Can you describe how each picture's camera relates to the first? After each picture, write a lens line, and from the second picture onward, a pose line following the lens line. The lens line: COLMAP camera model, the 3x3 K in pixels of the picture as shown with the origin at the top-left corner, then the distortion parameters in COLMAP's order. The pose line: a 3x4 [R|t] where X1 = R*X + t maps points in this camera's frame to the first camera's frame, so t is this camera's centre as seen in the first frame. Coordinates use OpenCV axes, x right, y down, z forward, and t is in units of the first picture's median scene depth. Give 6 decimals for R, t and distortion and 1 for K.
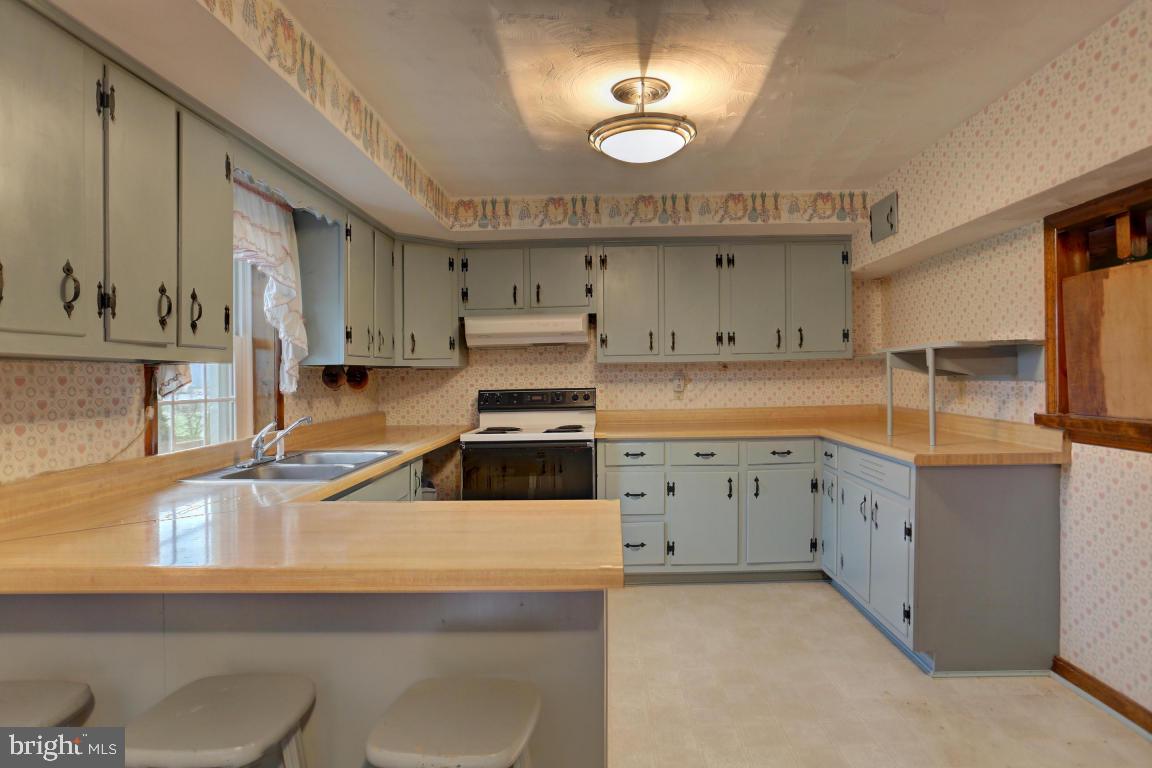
lens RADIAL K [[674.1, 0, 580.7], [0, 674.1, 390.8], [0, 0, 1]] dist [-0.079852, 0.055232]
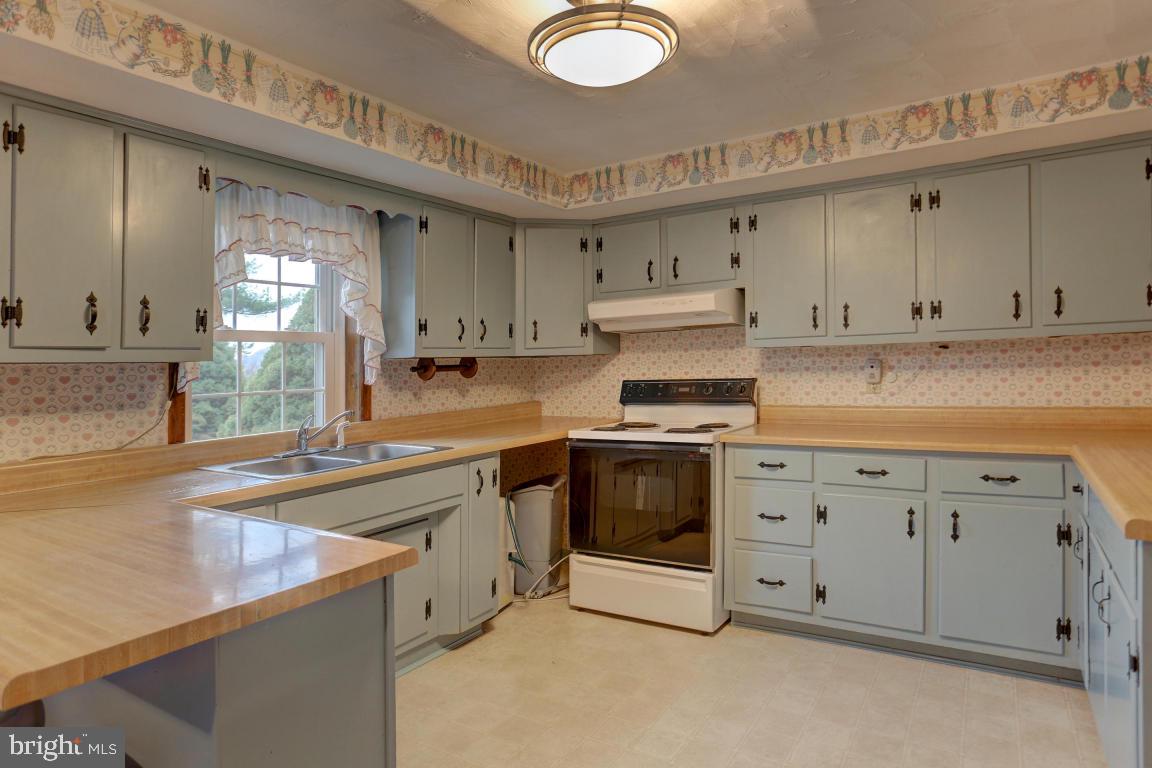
lens RADIAL K [[645.7, 0, 571.4], [0, 645.7, 363.1], [0, 0, 1]] dist [-0.075924, 0.044839]
pose [[0.844229, -0.007639, -0.535928, 0.279803], [0.001021, 0.999920, -0.012644, -0.014383], [0.535982, 0.010127, 0.844169, 0.248174]]
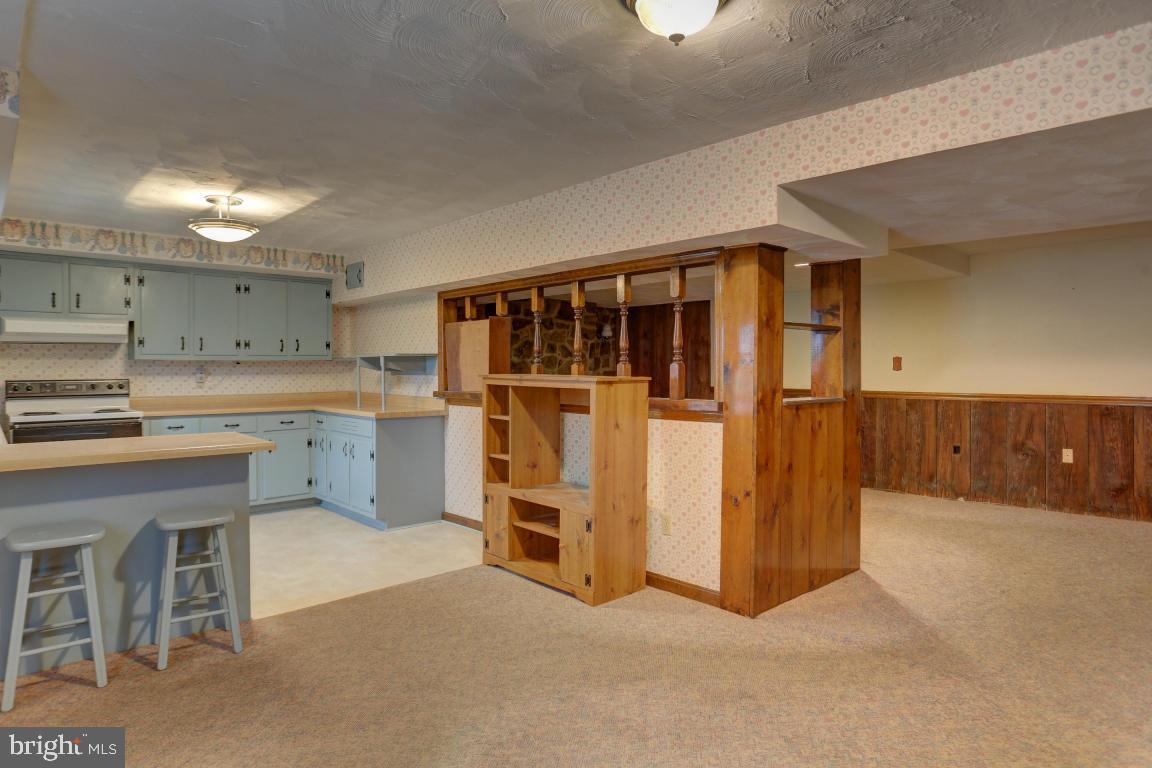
lens RADIAL K [[661.4, 0, 606.1], [0, 661.4, 375.3], [0, 0, 1]] dist [0.000151, 0.001748]
pose [[0.679763, 0.007576, 0.733392, -0.309110], [0.008140, 0.999807, -0.017872, 0.019750], [-0.733386, 0.018119, 0.679571, -0.547035]]
